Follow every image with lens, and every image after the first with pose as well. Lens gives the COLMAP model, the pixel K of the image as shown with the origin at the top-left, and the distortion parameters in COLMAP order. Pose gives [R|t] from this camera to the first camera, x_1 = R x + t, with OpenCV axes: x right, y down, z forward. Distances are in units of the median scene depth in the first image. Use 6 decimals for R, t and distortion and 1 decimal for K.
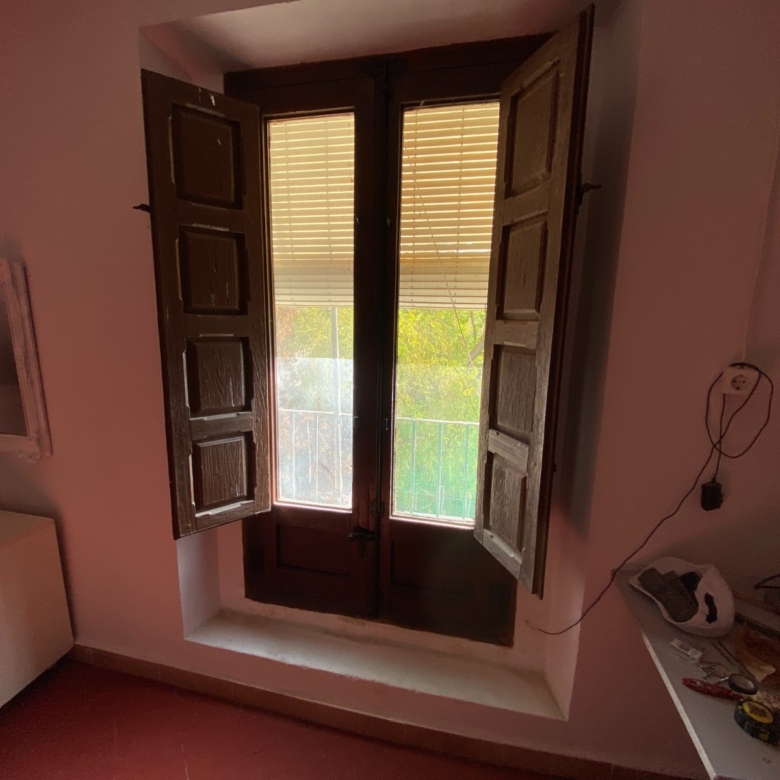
lens RADIAL K [[420.2, 0, 390.6], [0, 420.2, 398.2], [0, 0, 1]] dist [0.009707, -0.012333]
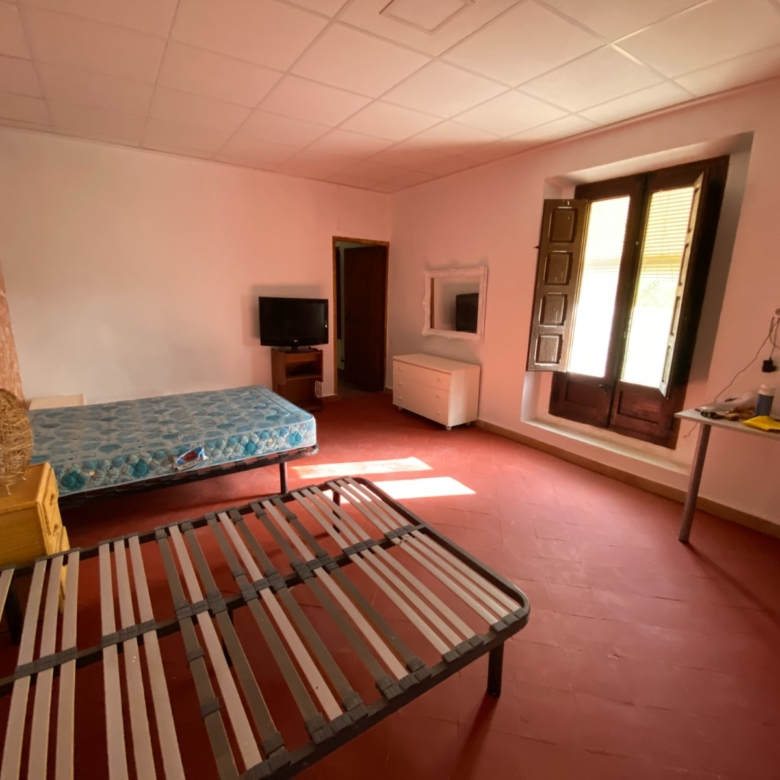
lens RADIAL K [[420.2, 0, 381.6], [0, 420.2, 395.2], [0, 0, 1]] dist [0.009707, -0.012333]
pose [[0.718301, 0.161489, -0.676731, 0.633301], [-0.128013, 0.986759, 0.099595, 0.326305], [0.683854, 0.015091, 0.729463, -1.510118]]
